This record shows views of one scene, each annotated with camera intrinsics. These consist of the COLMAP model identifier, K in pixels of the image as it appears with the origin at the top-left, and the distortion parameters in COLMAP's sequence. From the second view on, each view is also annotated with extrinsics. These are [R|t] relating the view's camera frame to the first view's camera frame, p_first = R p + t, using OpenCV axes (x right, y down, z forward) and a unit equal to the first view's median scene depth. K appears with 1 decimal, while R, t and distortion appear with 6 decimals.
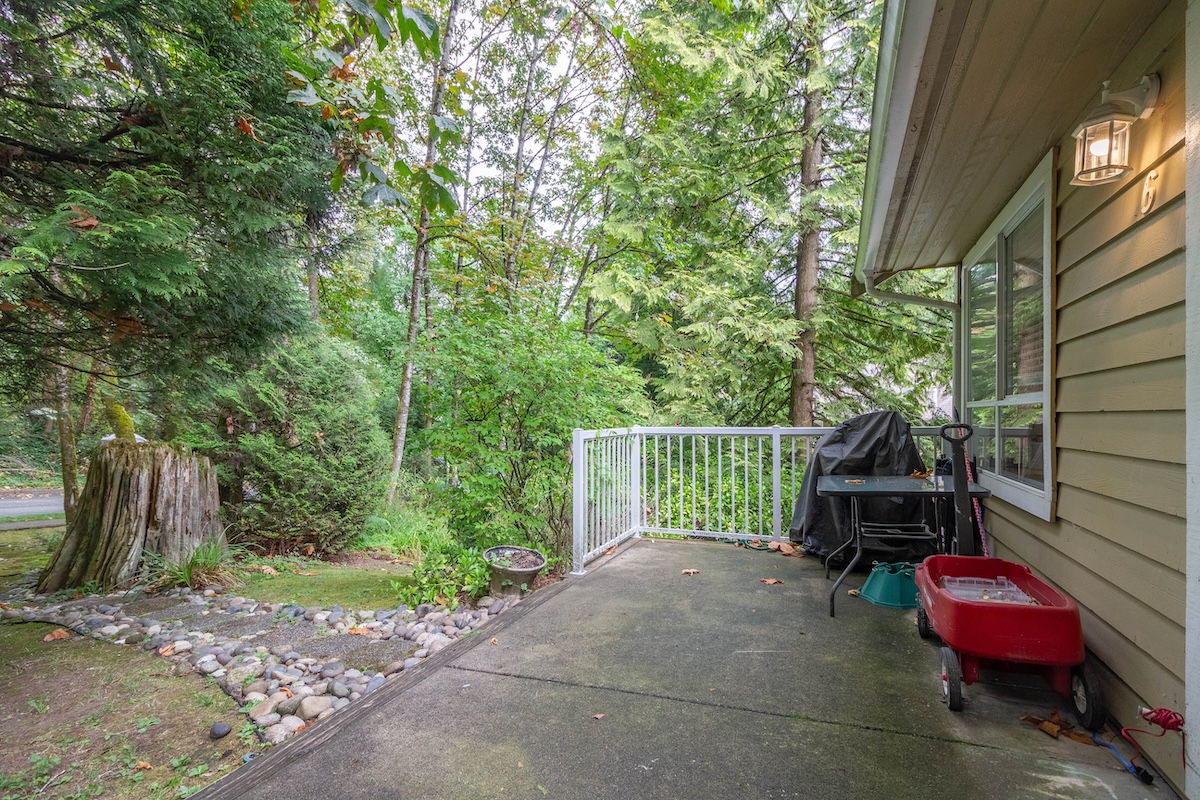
lens RADIAL K [[575.0, 0, 607.4], [0, 575.0, 408.4], [0, 0, 1]] dist [-0.004425, 0.001465]
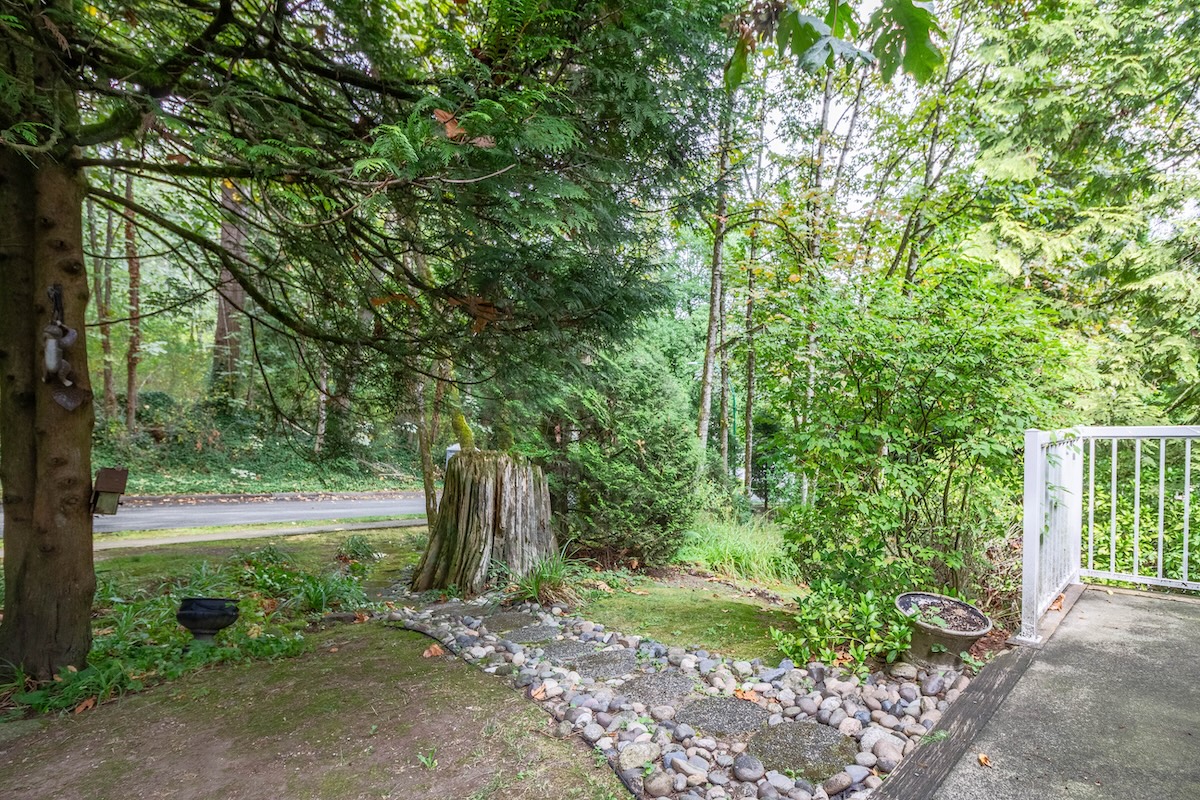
lens RADIAL K [[575.0, 0, 658.7], [0, 575.0, 445.9], [0, 0, 1]] dist [-0.004425, 0.001465]
pose [[0.935461, -0.006151, -0.353376, -0.167921], [0.024282, 0.998605, 0.046898, 0.008909], [0.352595, -0.052452, 0.934305, 0.159243]]
